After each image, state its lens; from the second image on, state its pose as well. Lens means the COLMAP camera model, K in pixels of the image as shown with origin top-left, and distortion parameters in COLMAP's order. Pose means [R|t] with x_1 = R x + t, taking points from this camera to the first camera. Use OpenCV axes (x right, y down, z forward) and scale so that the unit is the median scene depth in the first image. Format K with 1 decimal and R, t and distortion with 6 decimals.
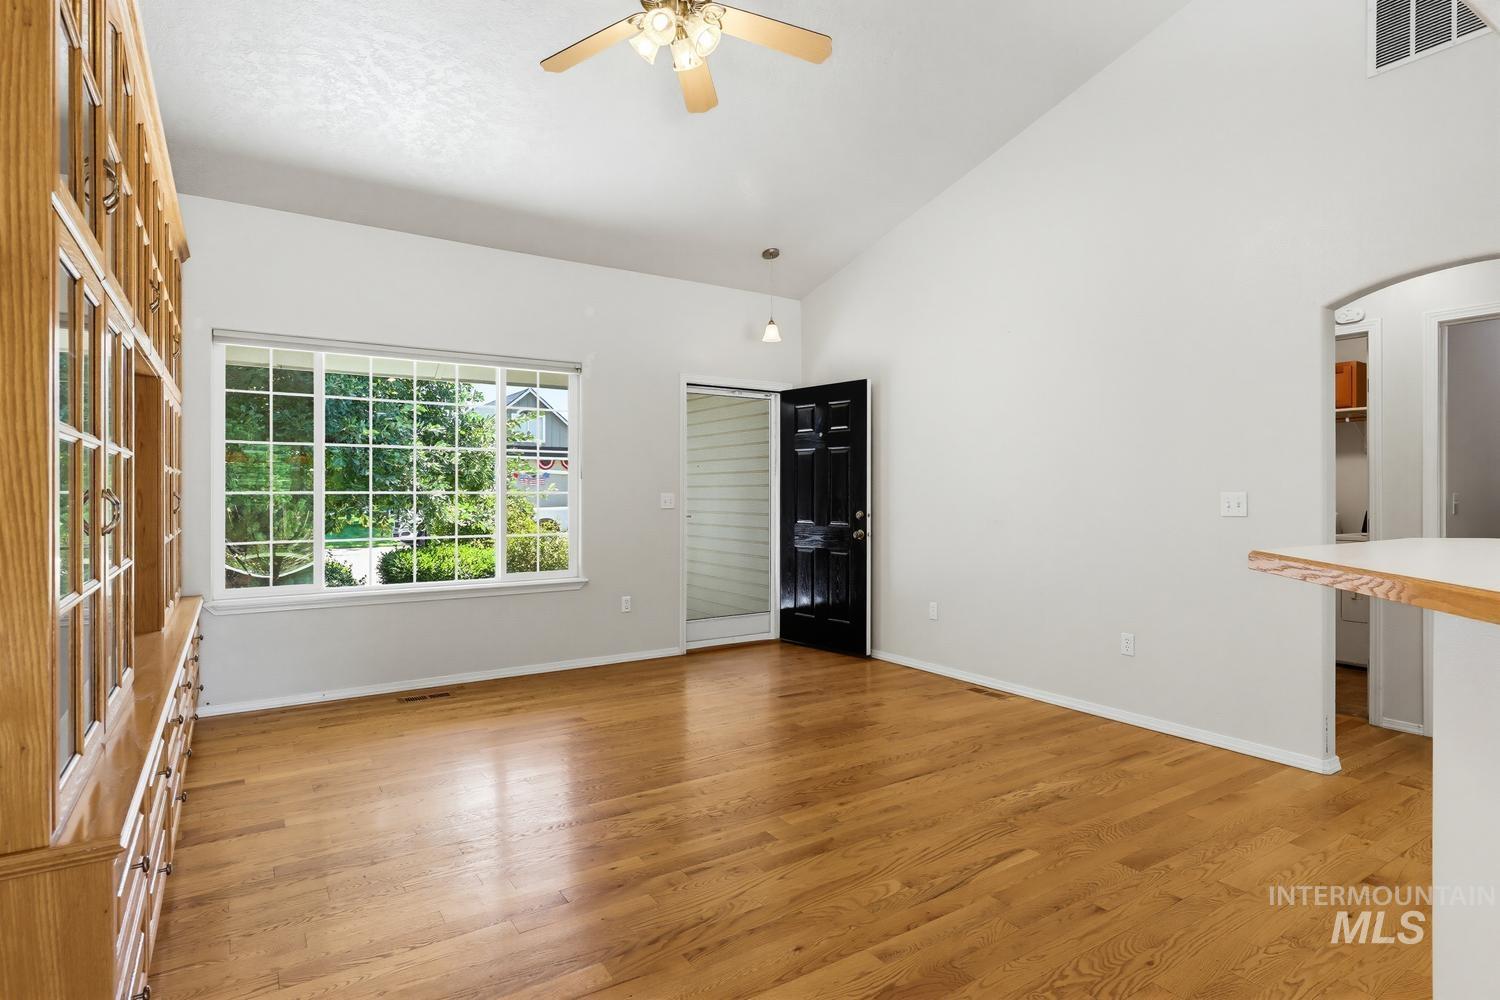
lens RADIAL K [[806.0, 0, 755.1], [0, 806.0, 497.9], [0, 0, 1]] dist [-0.000861, -0.000258]
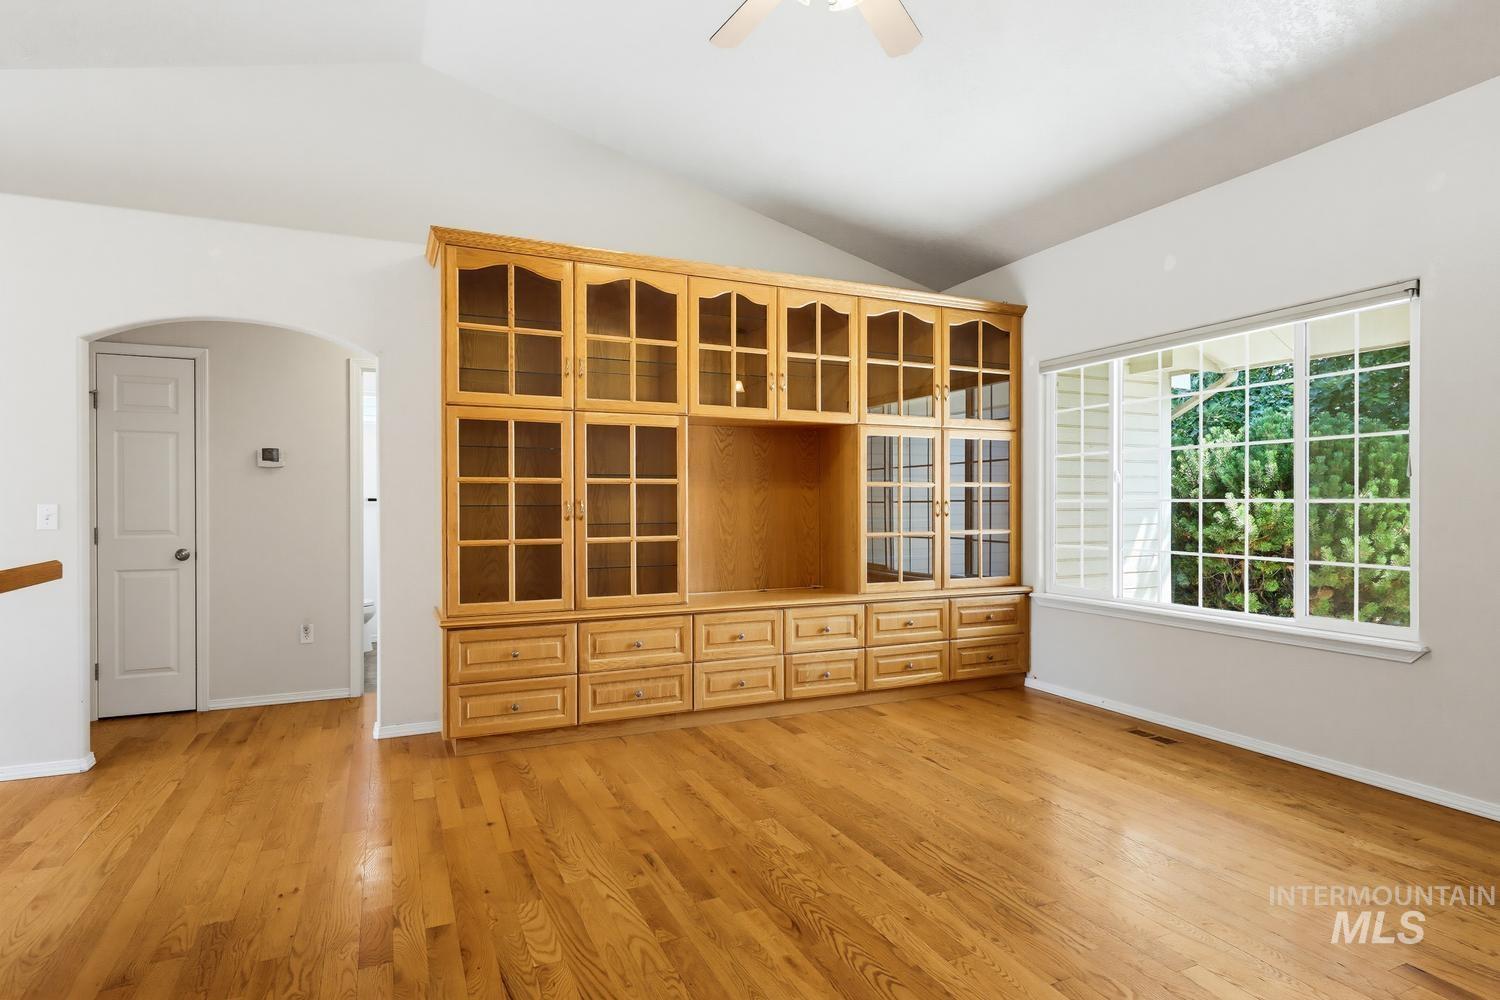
lens RADIAL K [[806.0, 0, 755.1], [0, 806.0, 497.9], [0, 0, 1]] dist [-0.000861, -0.000258]
pose [[-0.167365, -0.002439, -0.985892, 0.813752], [-0.003591, 0.999992, -0.001864, -0.009643], [0.985888, 0.003228, -0.167372, 1.123024]]
